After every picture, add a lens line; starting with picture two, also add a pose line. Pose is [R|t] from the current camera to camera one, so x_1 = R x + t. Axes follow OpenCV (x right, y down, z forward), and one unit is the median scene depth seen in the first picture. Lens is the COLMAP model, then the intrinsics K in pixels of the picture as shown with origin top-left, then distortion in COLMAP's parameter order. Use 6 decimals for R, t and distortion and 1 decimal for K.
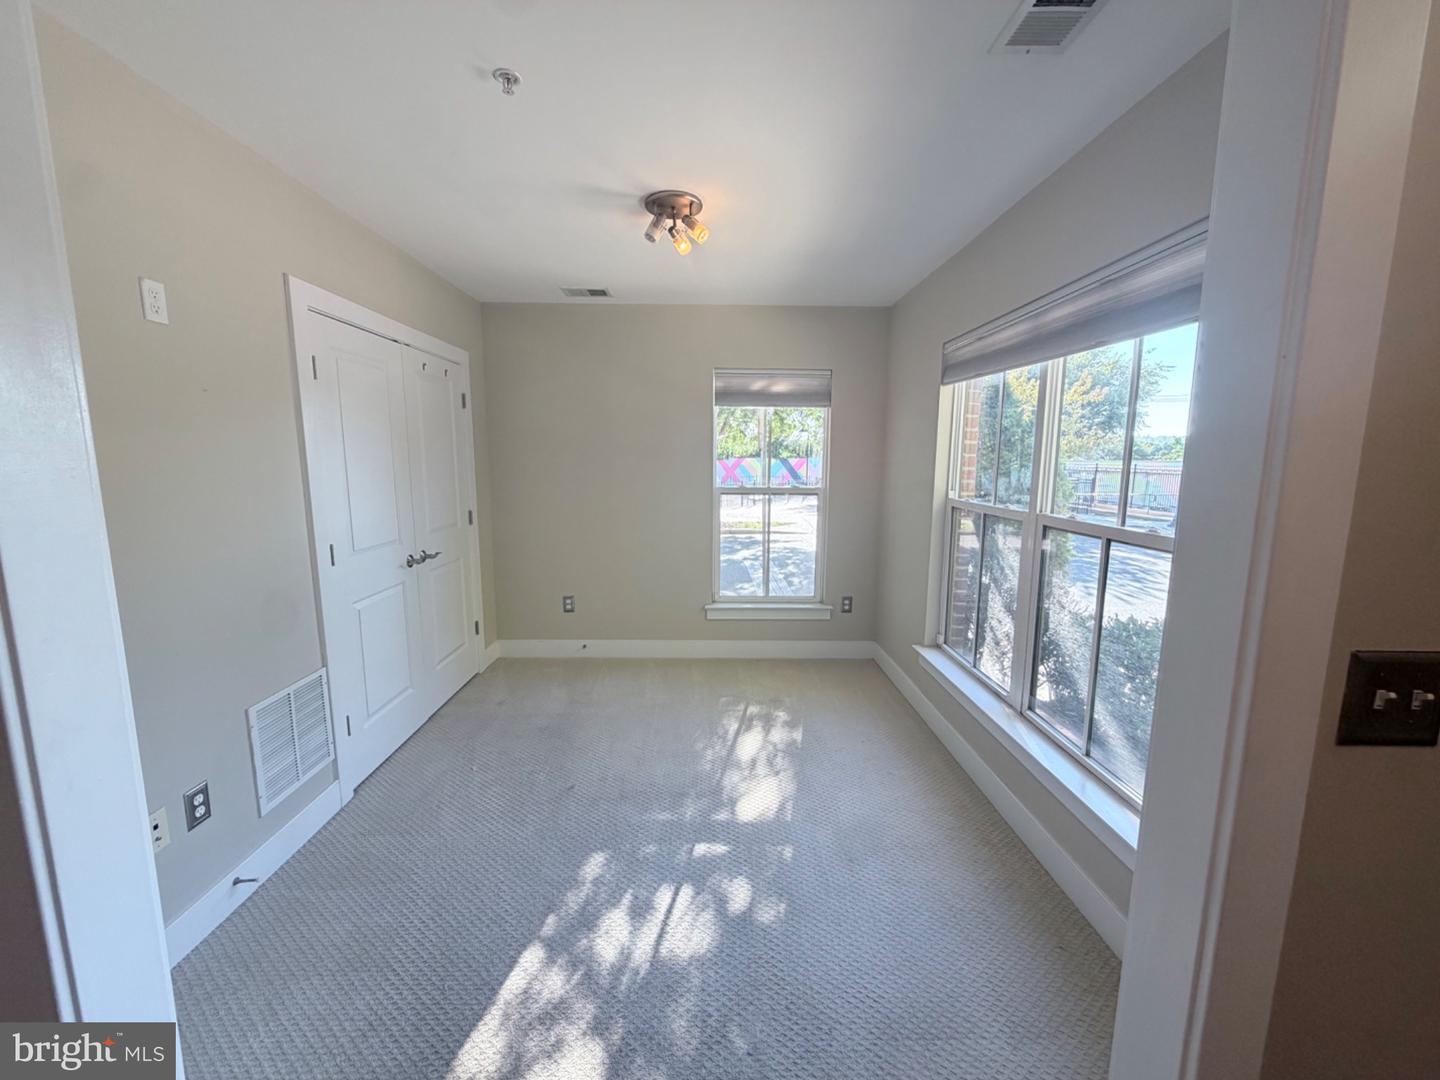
lens RADIAL K [[573.7, 0, 712.5], [0, 573.7, 548.1], [0, 0, 1]] dist [-0.000119, 0.000019]
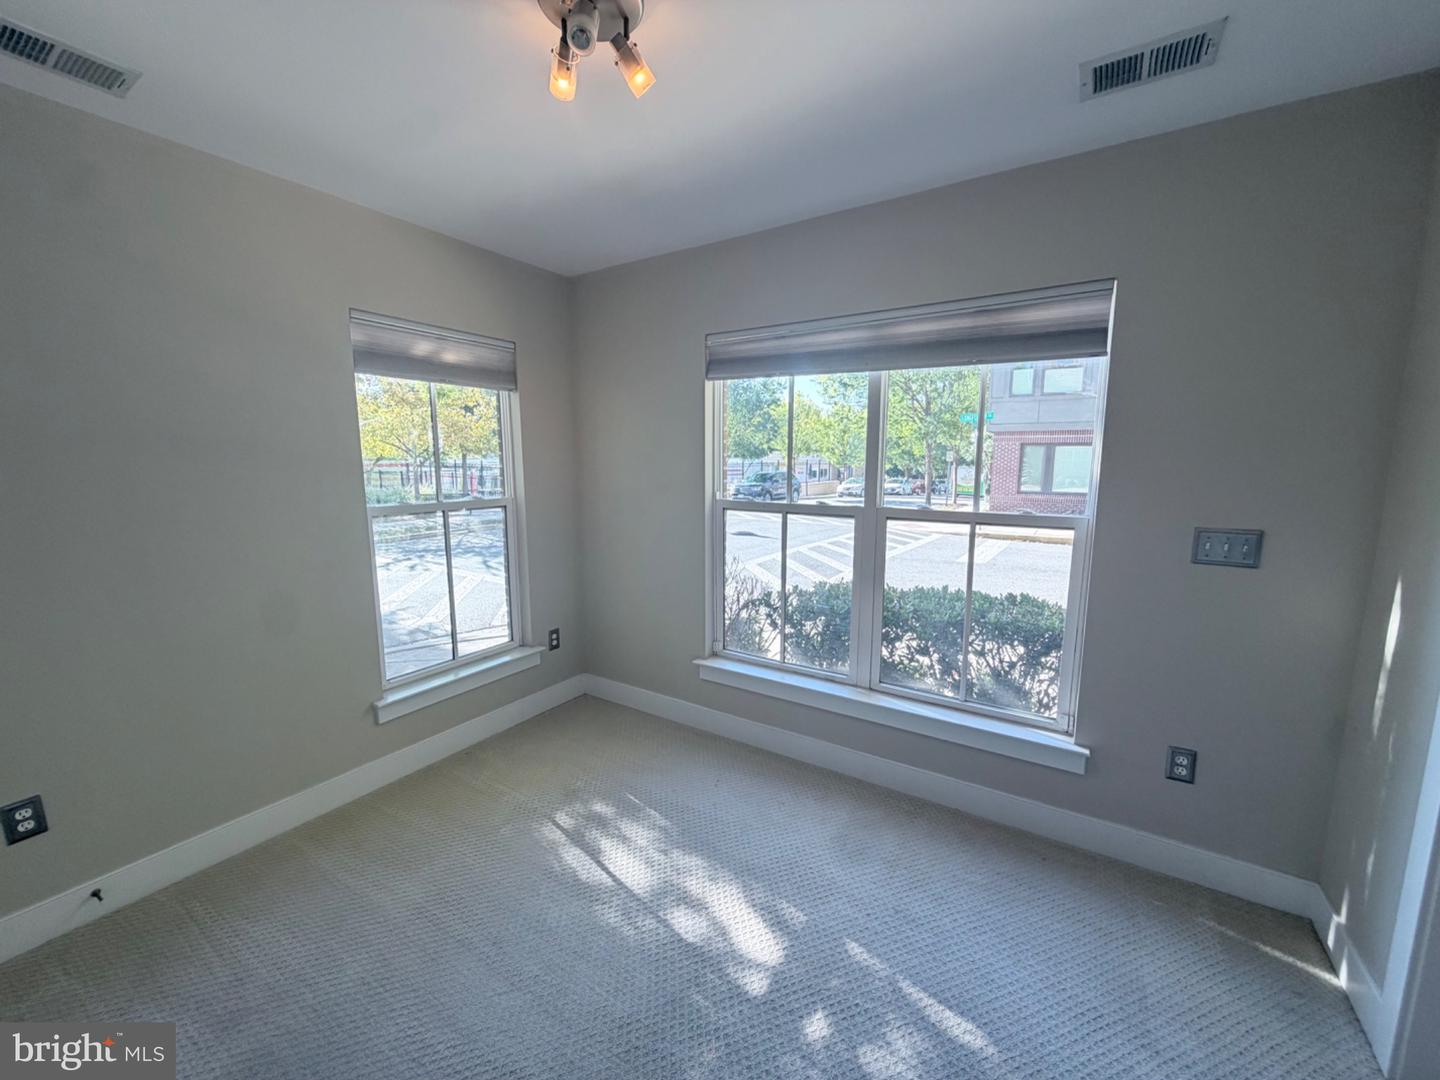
lens RADIAL K [[573.7, 0, 712.6], [0, 573.7, 540.7], [0, 0, 1]] dist [-0.000119, 0.000019]
pose [[0.555238, -0.123263, 0.822506, -0.368763], [0.132766, 0.989411, 0.058651, -0.072038], [-0.821026, 0.076635, 0.565724, 0.448359]]
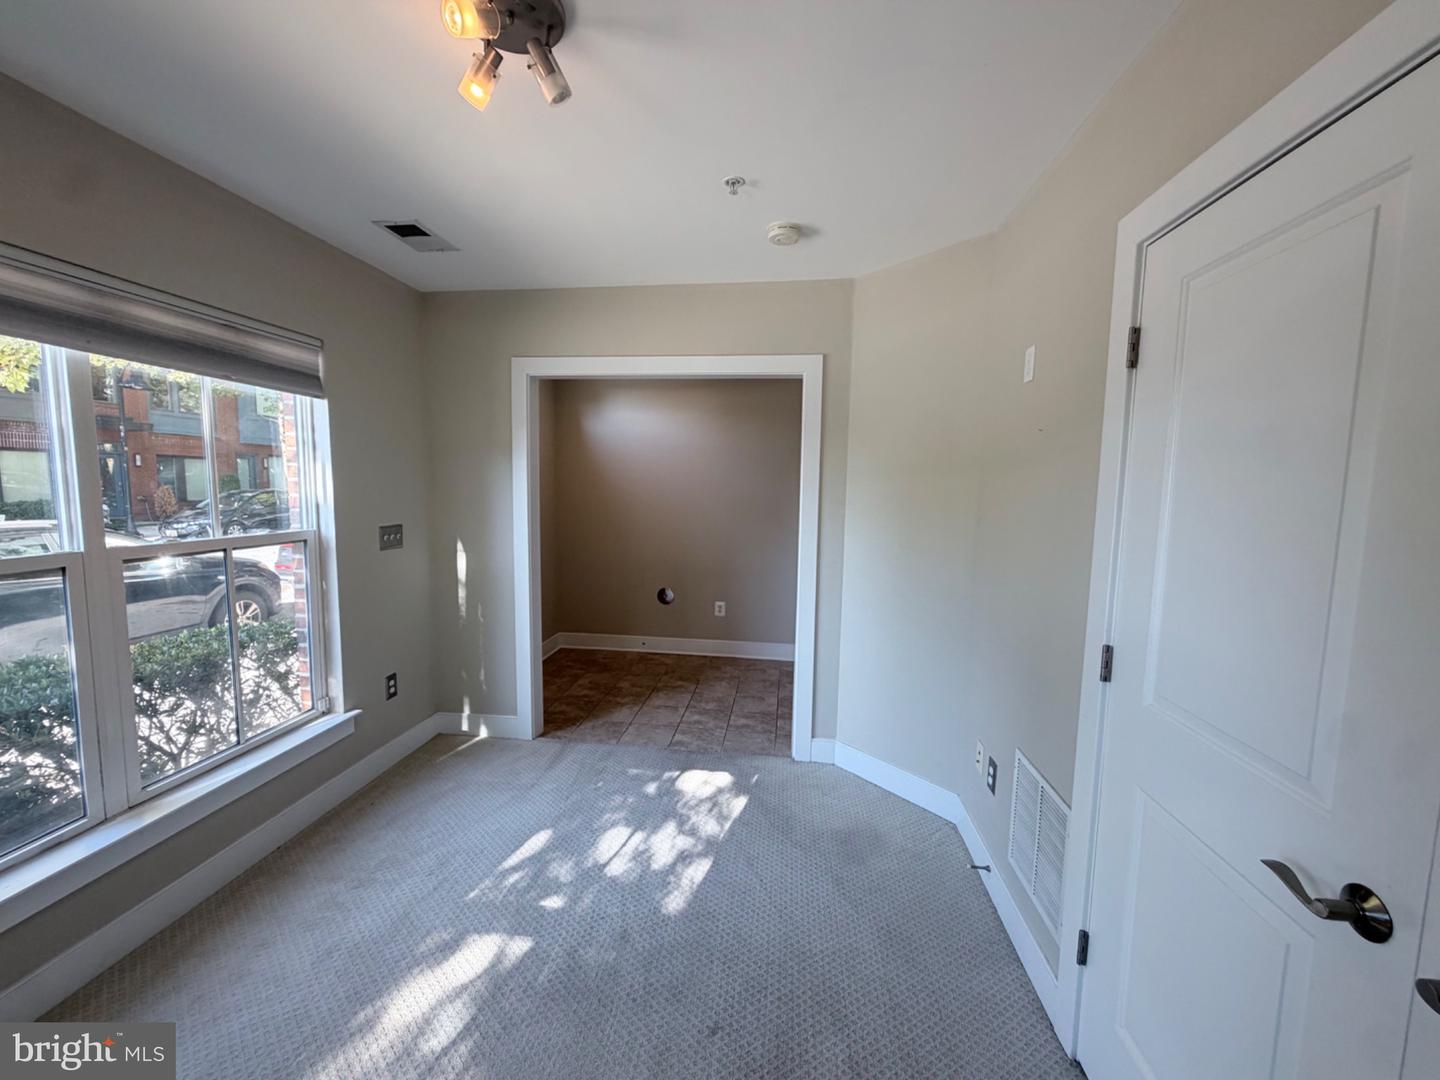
lens RADIAL K [[573.7, 0, 718.2], [0, 573.7, 533.0], [0, 0, 1]] dist [-0.000119, 0.000019]
pose [[-0.990927, -0.036226, 0.129423, -0.239721], [-0.003792, 0.970141, 0.242511, -0.189754], [-0.134344, 0.239820, -0.961477, 1.142350]]
